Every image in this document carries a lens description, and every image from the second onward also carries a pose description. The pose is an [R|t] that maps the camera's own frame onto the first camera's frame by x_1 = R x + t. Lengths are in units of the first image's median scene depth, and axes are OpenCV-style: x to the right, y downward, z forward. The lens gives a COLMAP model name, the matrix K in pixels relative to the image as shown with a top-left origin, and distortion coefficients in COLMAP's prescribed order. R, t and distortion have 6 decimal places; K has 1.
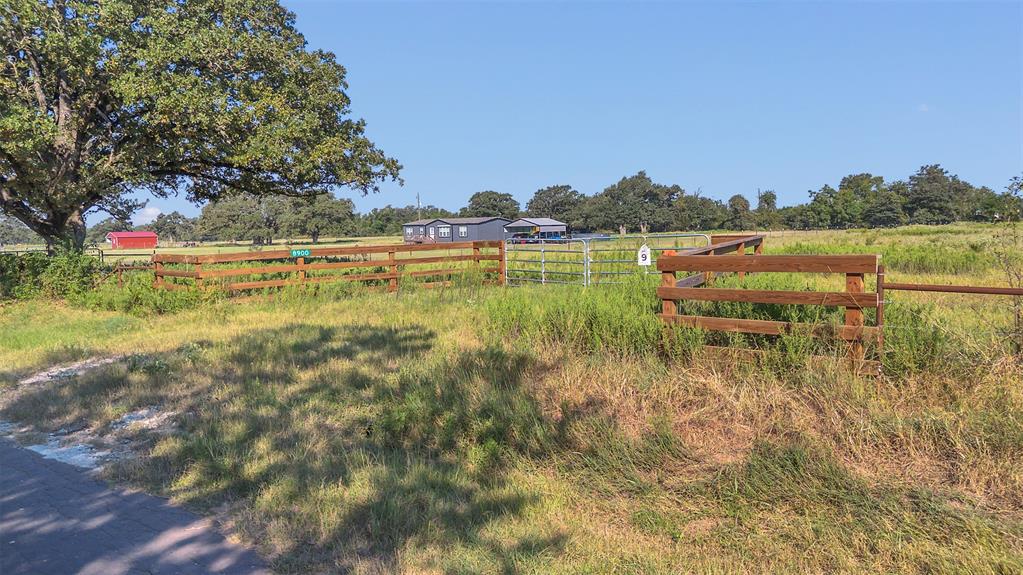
lens RADIAL K [[764.6, 0, 511.5], [0, 764.6, 287.5], [0, 0, 1]] dist [0.095768, -0.084972]
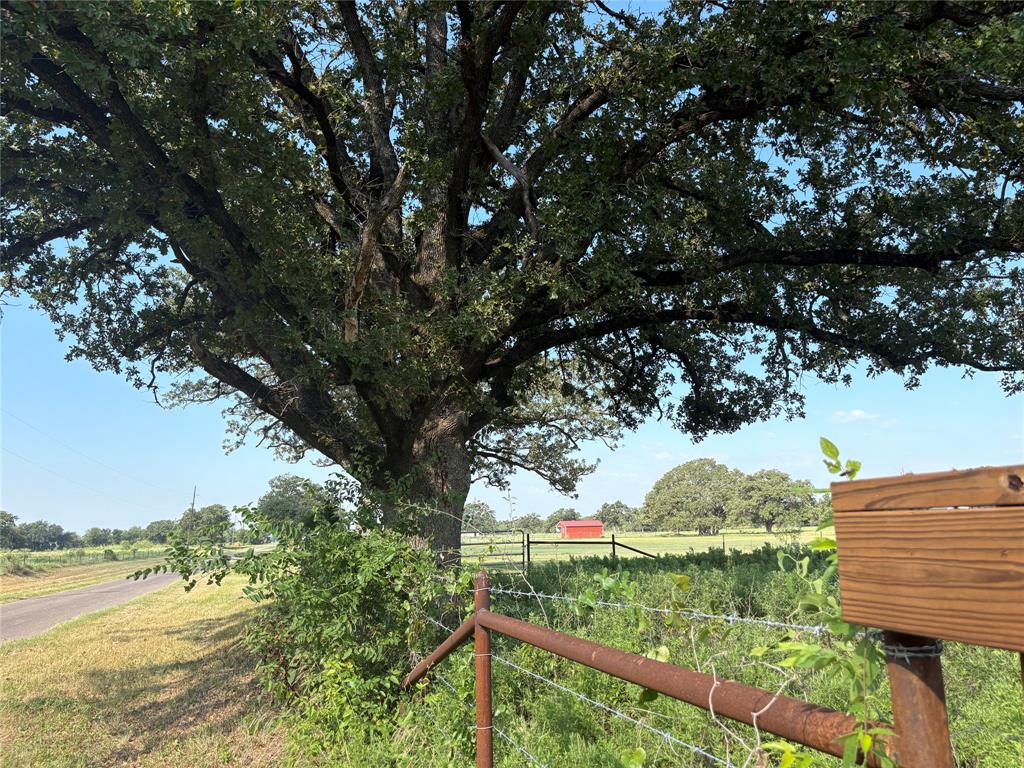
lens RADIAL K [[776.5, 0, 512.0], [0, 776.5, 384.0], [0, 0, 1]] dist [0.073360, -0.092531]
pose [[0.858569, -0.096895, -0.503458, -0.050312], [-0.029893, 0.970848, -0.237826, -0.003932], [0.511825, 0.219240, 0.830644, 0.104466]]
